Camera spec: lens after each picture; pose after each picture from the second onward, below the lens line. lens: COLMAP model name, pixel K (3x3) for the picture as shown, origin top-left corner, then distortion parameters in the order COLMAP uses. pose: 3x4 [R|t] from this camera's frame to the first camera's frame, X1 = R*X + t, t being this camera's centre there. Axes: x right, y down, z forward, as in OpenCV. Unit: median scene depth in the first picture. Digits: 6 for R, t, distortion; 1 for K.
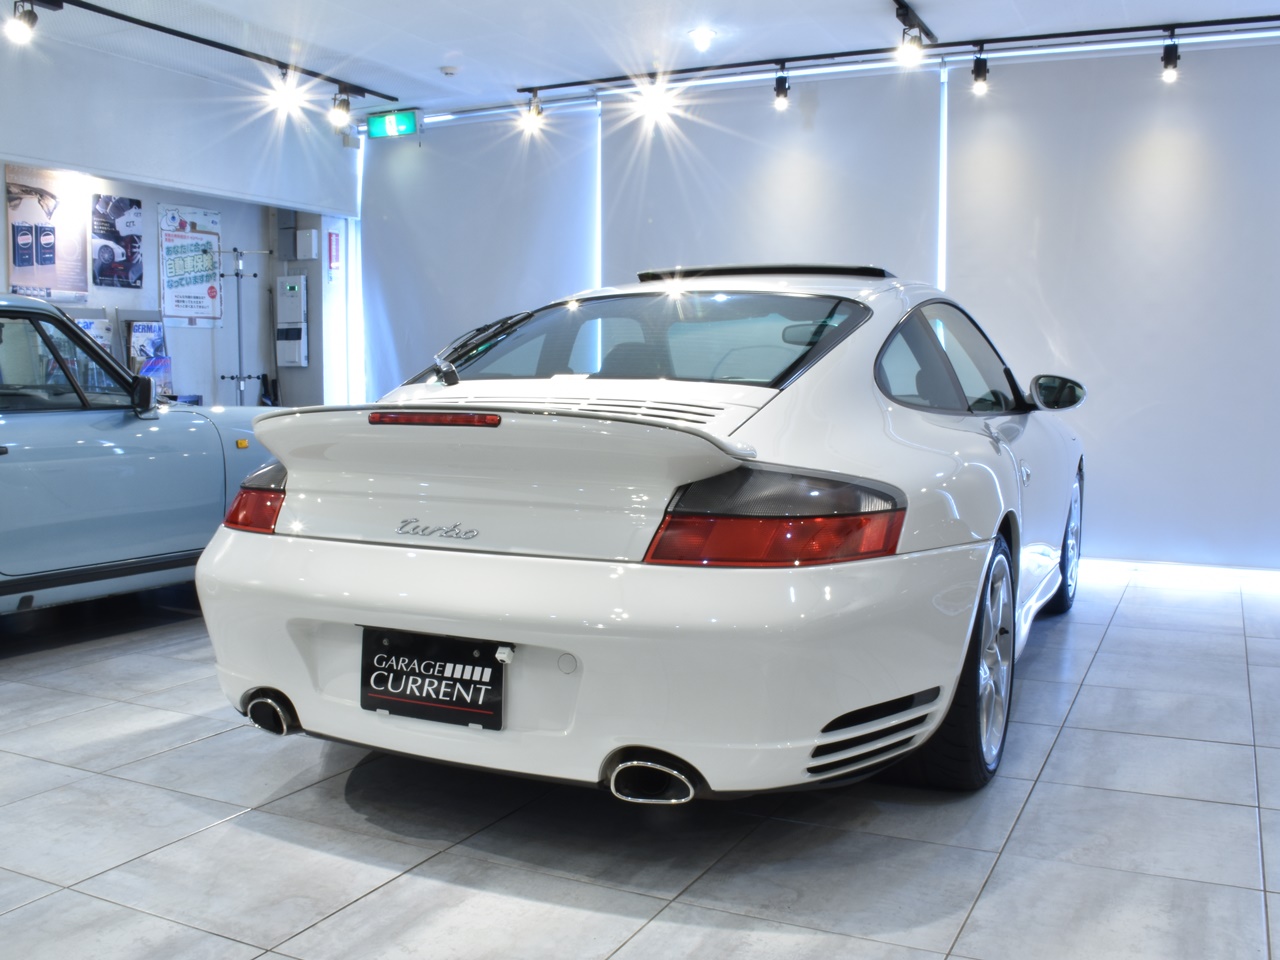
lens RADIAL K [[1241.3, 0, 637.4], [0, 1241.3, 500.3], [0, 0, 1]] dist [-0.140411, 0.020594]
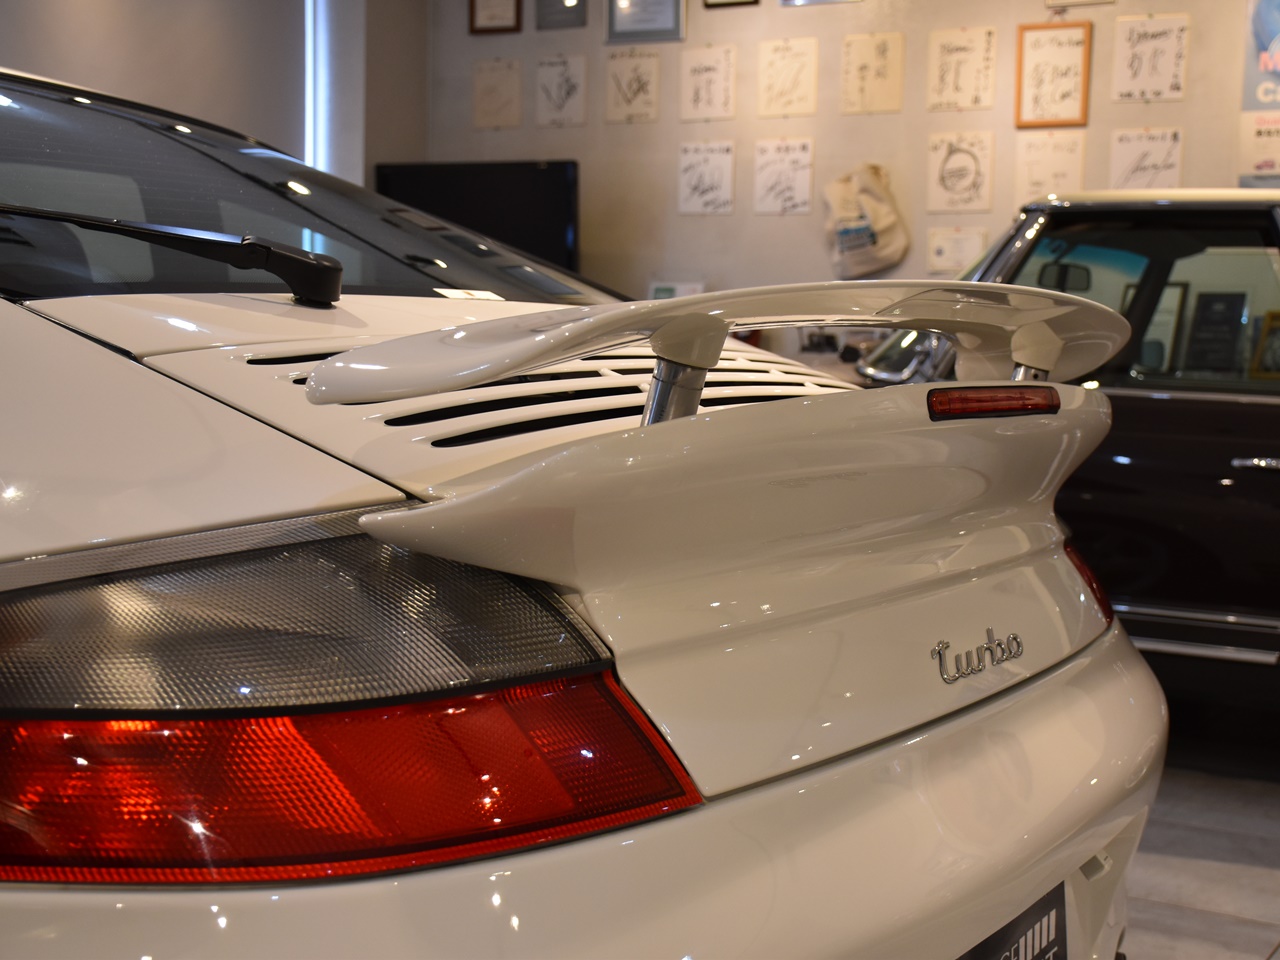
lens RADIAL K [[1679.5, 0, 640.0], [0, 1679.5, 480.0], [0, 0, 1]] dist [0.021807, 0.029133]
pose [[0.039254, -0.084196, 0.995676, -0.750444], [0.062953, 0.994673, 0.081629, -0.094060], [-0.997244, 0.059476, 0.044345, 1.090213]]
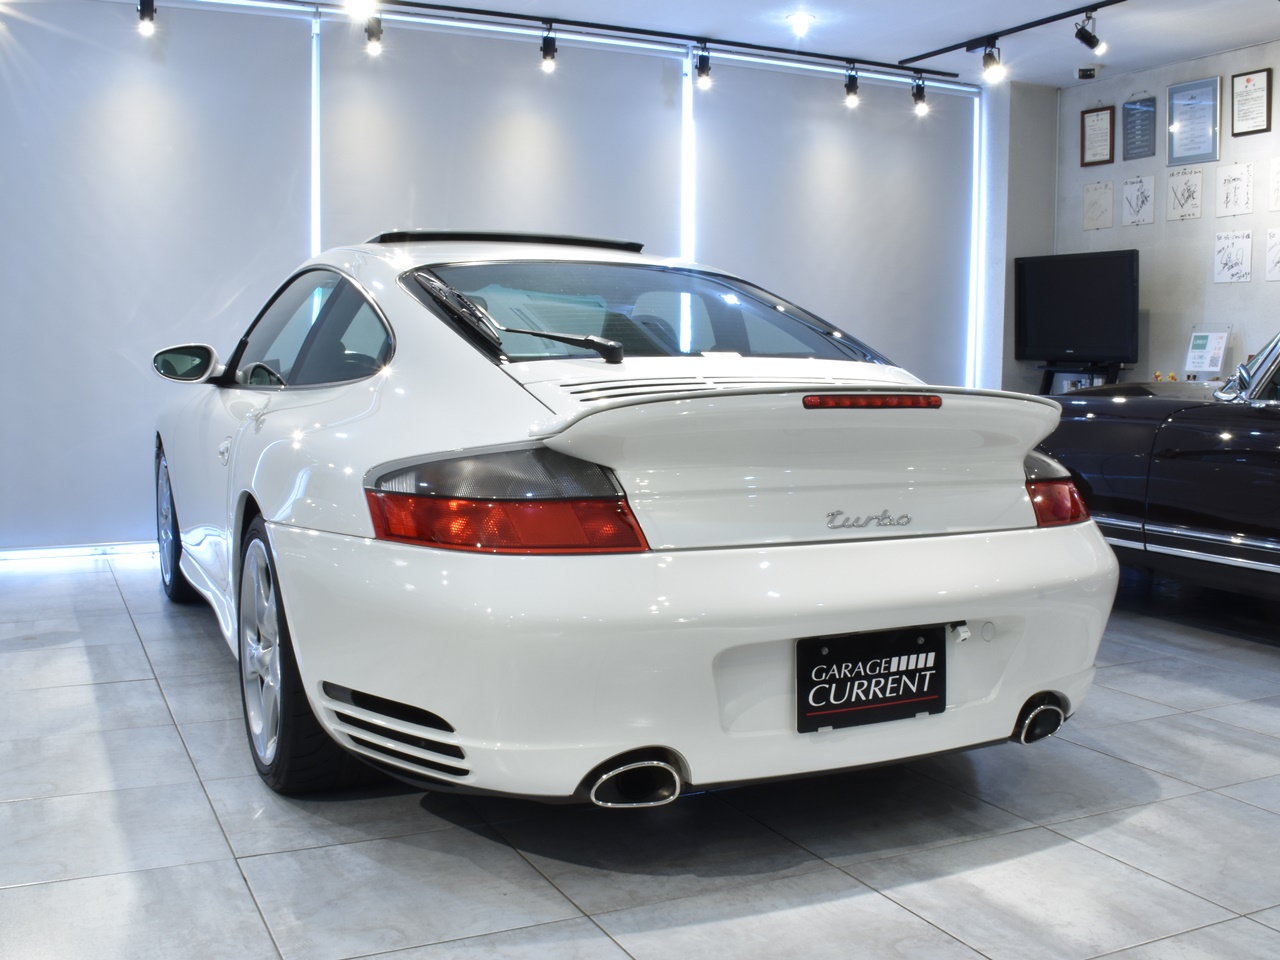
lens RADIAL K [[1327.9, 0, 640.0], [0, 1327.9, 480.0], [0, 0, 1]] dist [-0.128870, 0.015551]
pose [[0.607126, -0.068777, 0.791624, -1.055001], [0.066780, 0.997139, 0.035416, -0.053020], [-0.791795, 0.031363, 0.609982, 0.523015]]
